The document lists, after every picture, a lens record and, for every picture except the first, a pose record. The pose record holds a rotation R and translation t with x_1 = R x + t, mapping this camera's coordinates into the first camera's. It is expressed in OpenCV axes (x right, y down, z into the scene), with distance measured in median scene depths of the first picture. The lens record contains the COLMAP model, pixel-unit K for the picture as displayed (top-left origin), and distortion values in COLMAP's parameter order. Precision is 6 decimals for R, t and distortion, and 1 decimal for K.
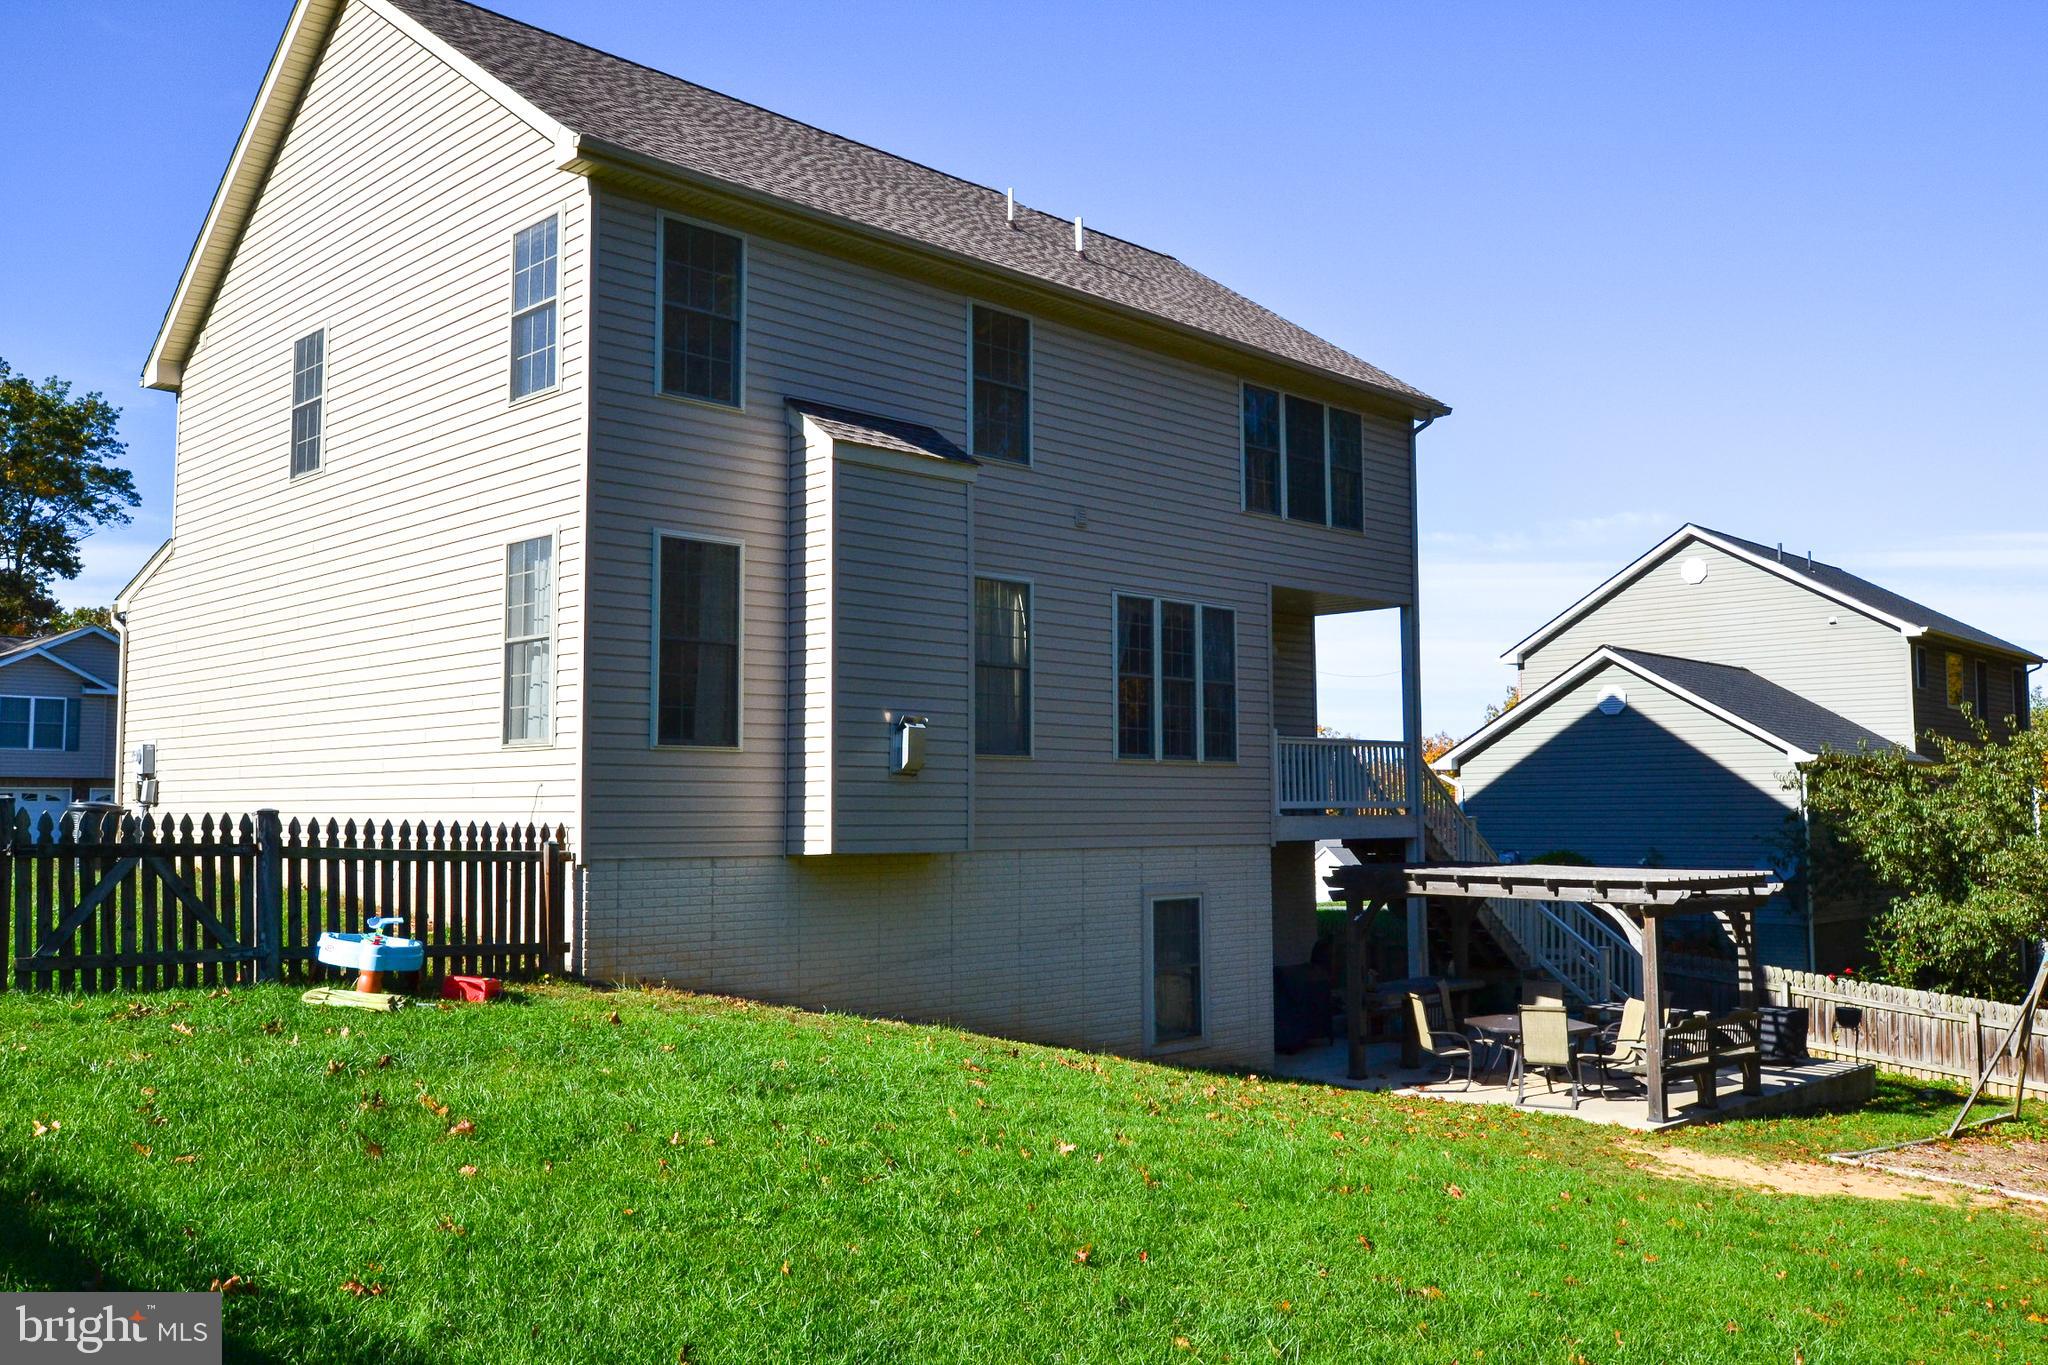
lens RADIAL K [[1728.4, 0, 1005.4], [0, 1728.4, 681.3], [0, 0, 1]] dist [-0.000239, 0.032645]
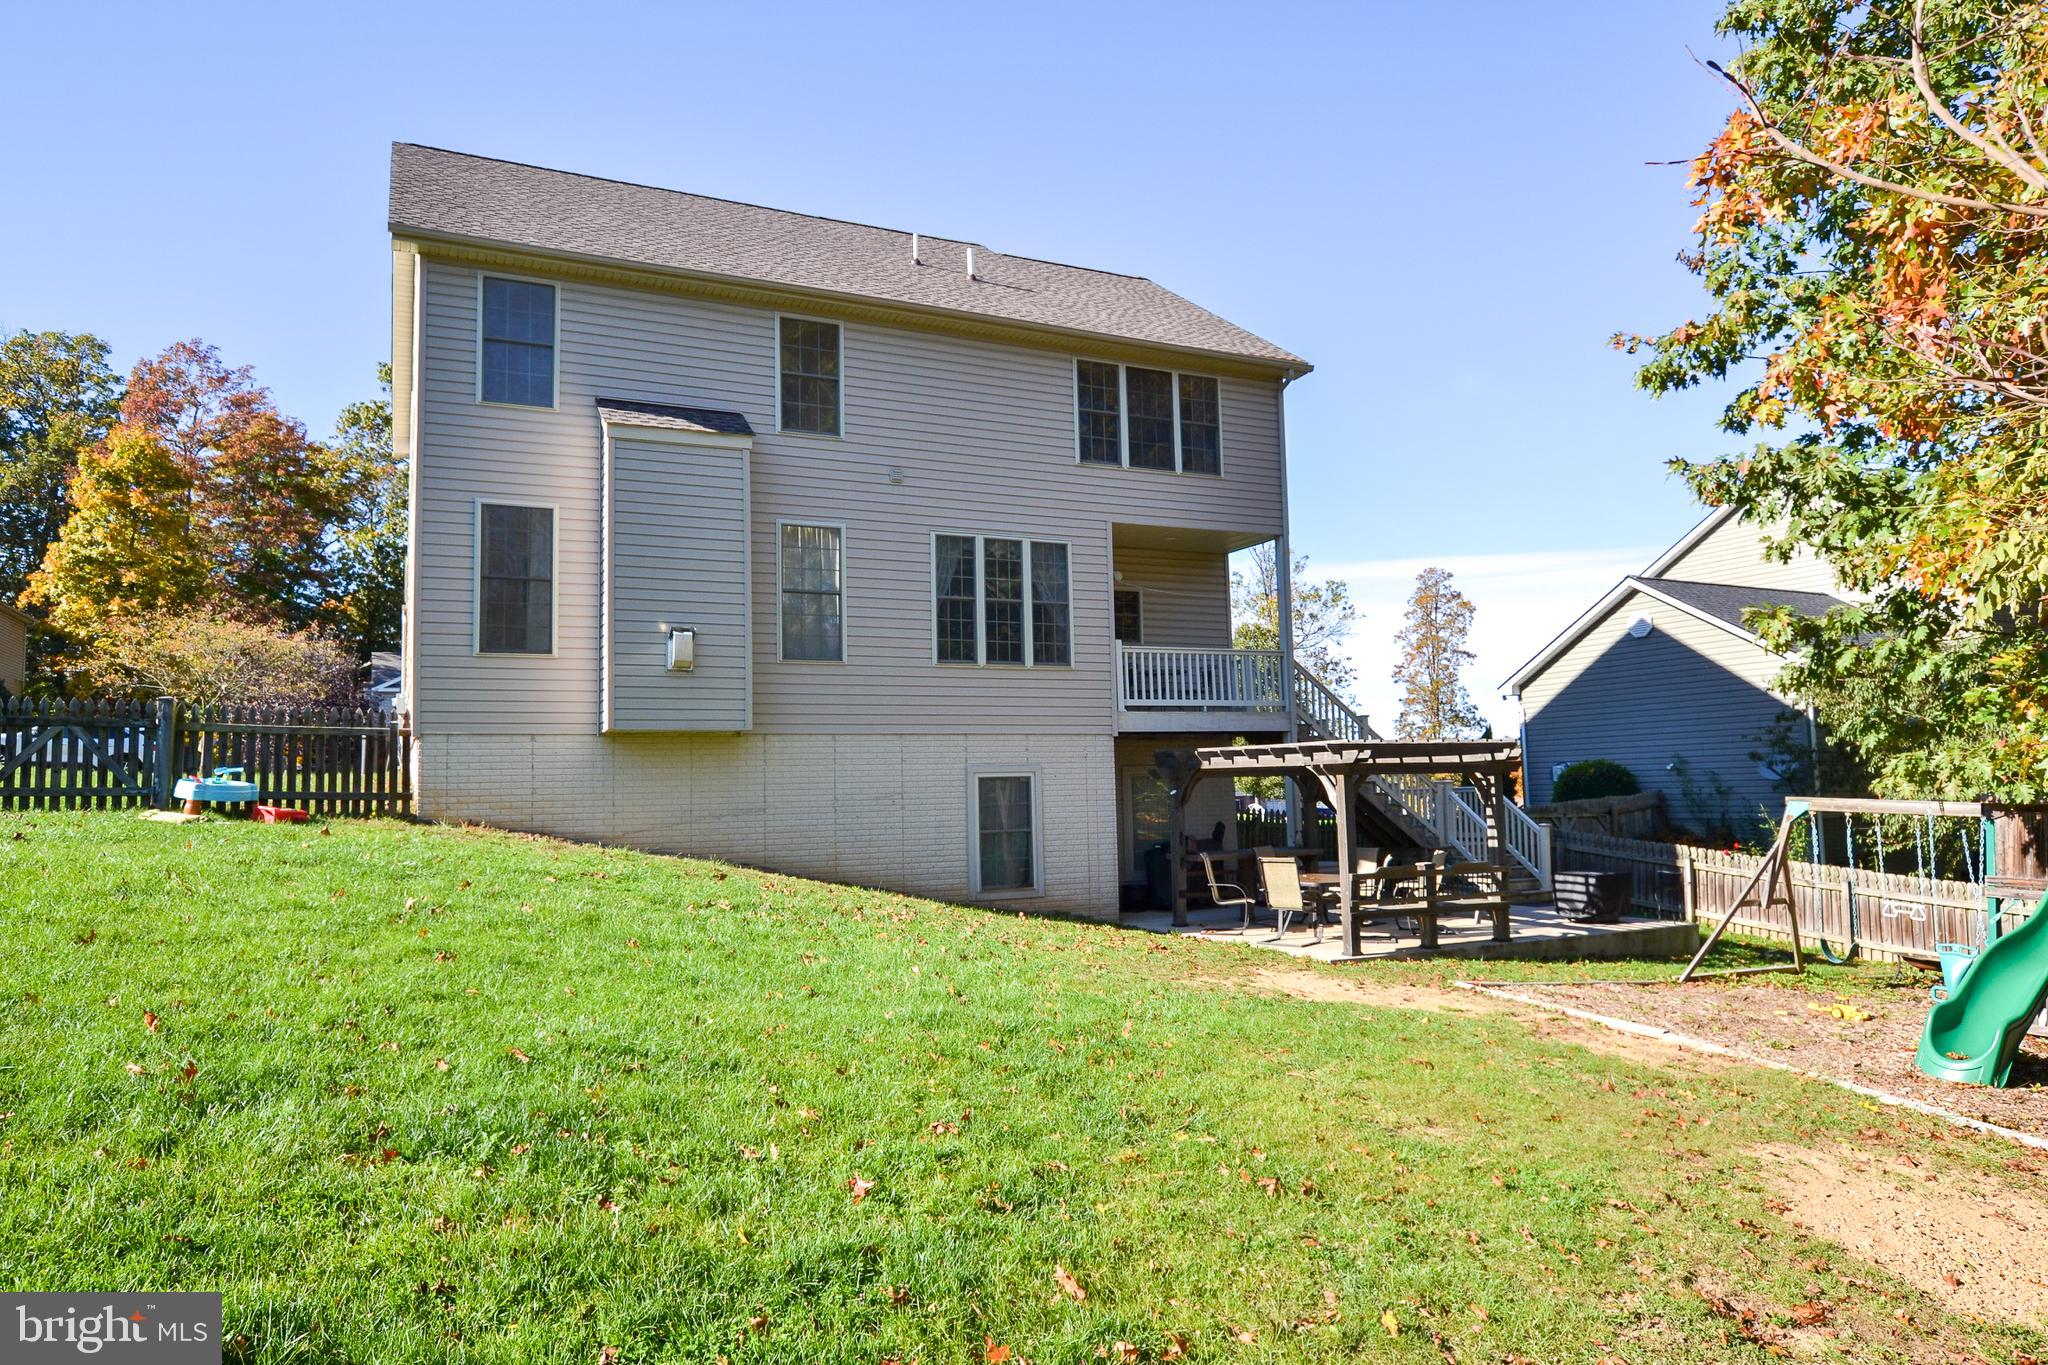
lens RADIAL K [[1368.6, 0, 1038.1], [0, 1368.6, 675.2], [0, 0, 1]] dist [-0.016698, 0.005635]
pose [[0.949132, -0.046836, -0.311376, 0.442495], [0.043687, 0.998899, -0.017084, 0.072913], [0.311834, 0.002612, 0.950133, 0.076335]]
